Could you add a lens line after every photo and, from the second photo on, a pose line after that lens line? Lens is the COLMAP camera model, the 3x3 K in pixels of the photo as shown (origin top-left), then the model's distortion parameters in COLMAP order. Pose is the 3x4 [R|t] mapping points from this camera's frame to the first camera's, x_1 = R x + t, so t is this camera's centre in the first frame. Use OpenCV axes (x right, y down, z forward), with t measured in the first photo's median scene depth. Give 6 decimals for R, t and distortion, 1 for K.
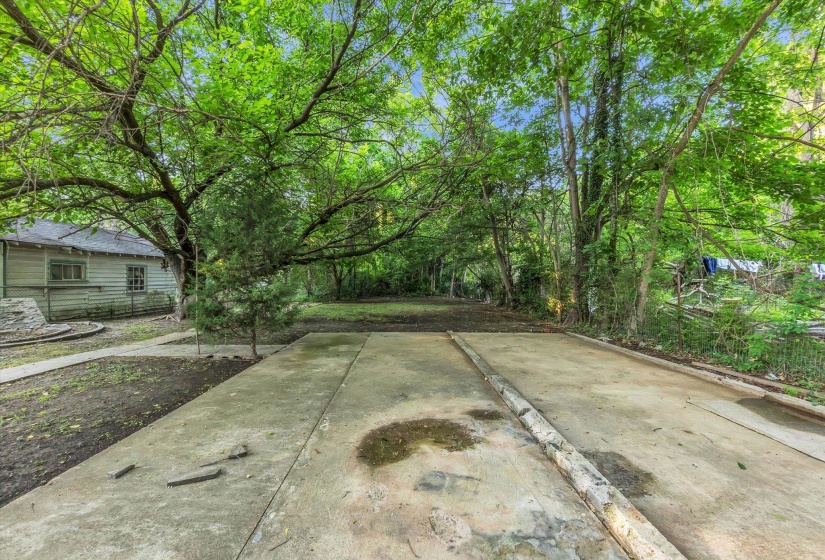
lens RADIAL K [[357.4, 0, 412.5], [0, 357.4, 280.0], [0, 0, 1]] dist [-0.001497, -0.000118]
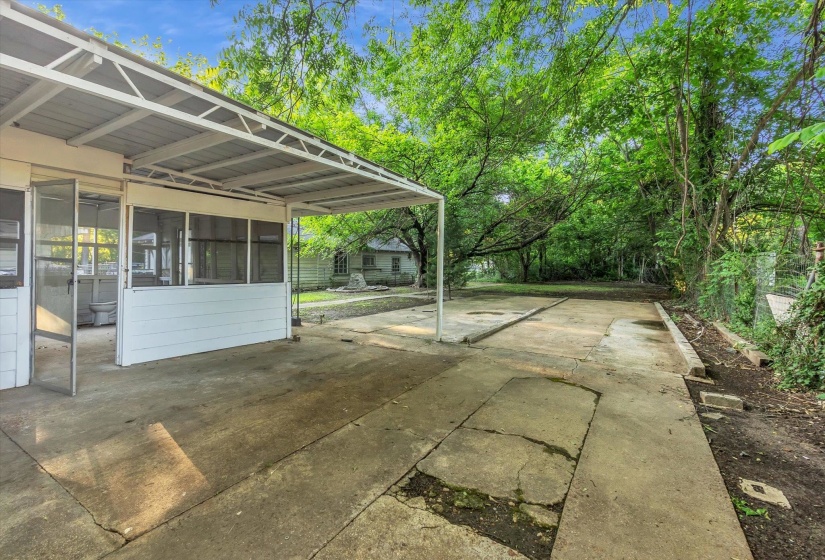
lens RADIAL K [[357.4, 0, 412.5], [0, 357.4, 280.0], [0, 0, 1]] dist [-0.001497, -0.000118]
pose [[0.835706, 0.022461, -0.548718, 0.279655], [-0.000820, 0.999213, 0.039652, 0.001749], [0.549177, -0.032687, 0.835066, -0.469407]]
